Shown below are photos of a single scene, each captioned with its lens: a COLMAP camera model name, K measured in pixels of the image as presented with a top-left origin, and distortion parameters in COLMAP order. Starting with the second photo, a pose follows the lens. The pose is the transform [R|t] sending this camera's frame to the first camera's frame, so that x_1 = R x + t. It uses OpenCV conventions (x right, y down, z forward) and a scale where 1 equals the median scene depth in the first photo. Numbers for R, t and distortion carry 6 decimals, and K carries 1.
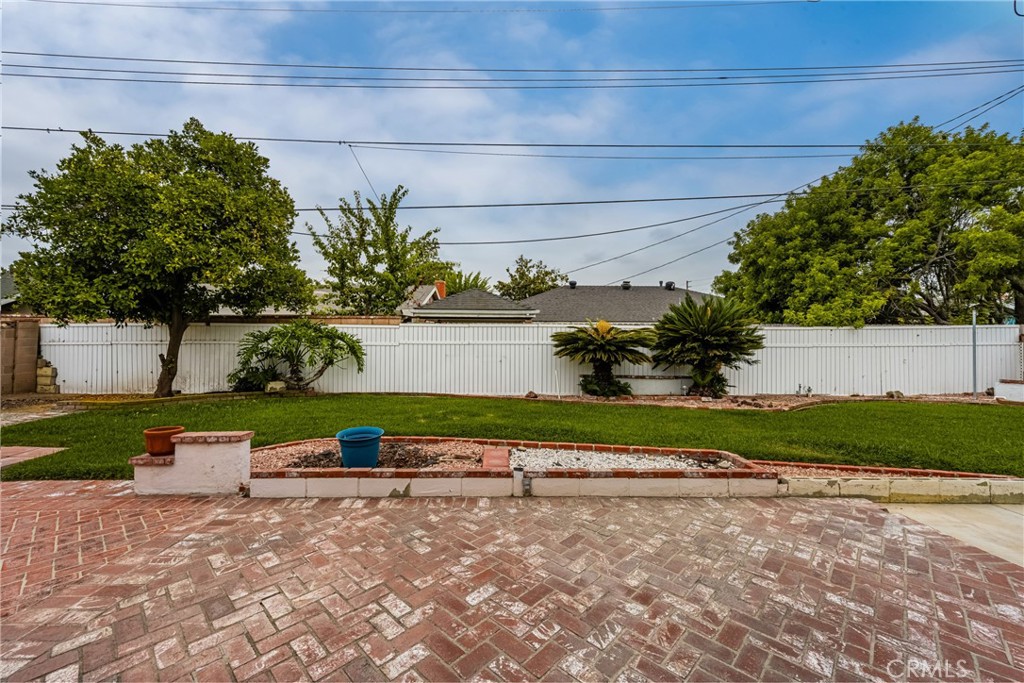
lens RADIAL K [[413.8, 0, 512.6], [0, 413.8, 336.3], [0, 0, 1]] dist [0.013267, -0.000303]
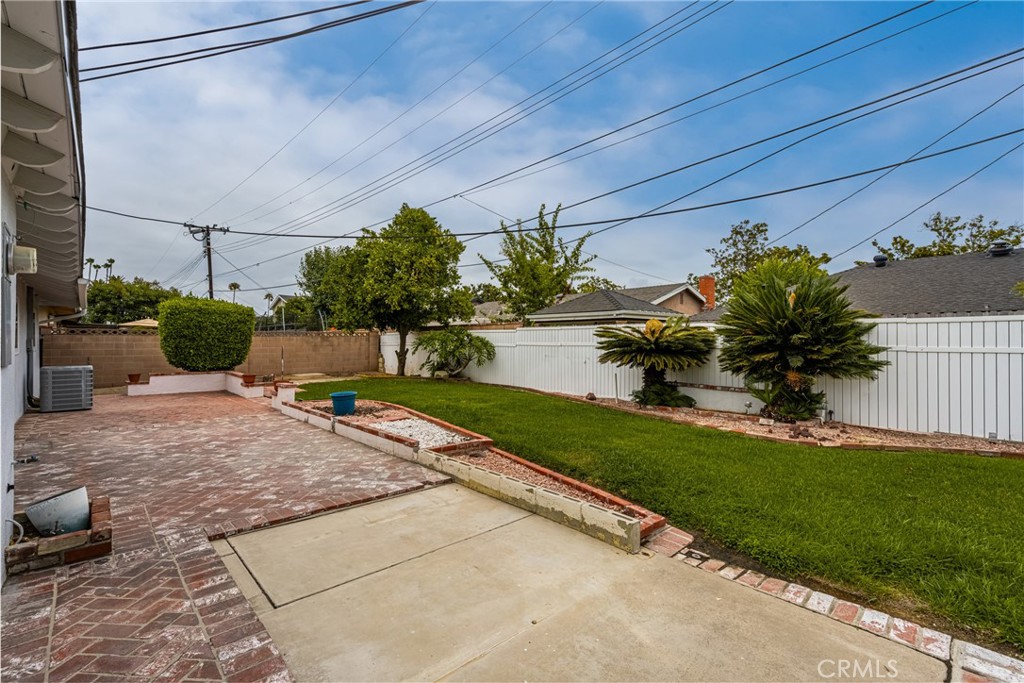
lens RADIAL K [[463.7, 0, 509.6], [0, 463.7, 340.9], [0, 0, 1]] dist [0.013244, -0.000063]
pose [[0.658254, -0.004391, -0.752783, 0.766471], [0.003623, 0.999990, -0.002666, 0.010114], [0.752787, -0.000972, 0.658263, 0.122144]]
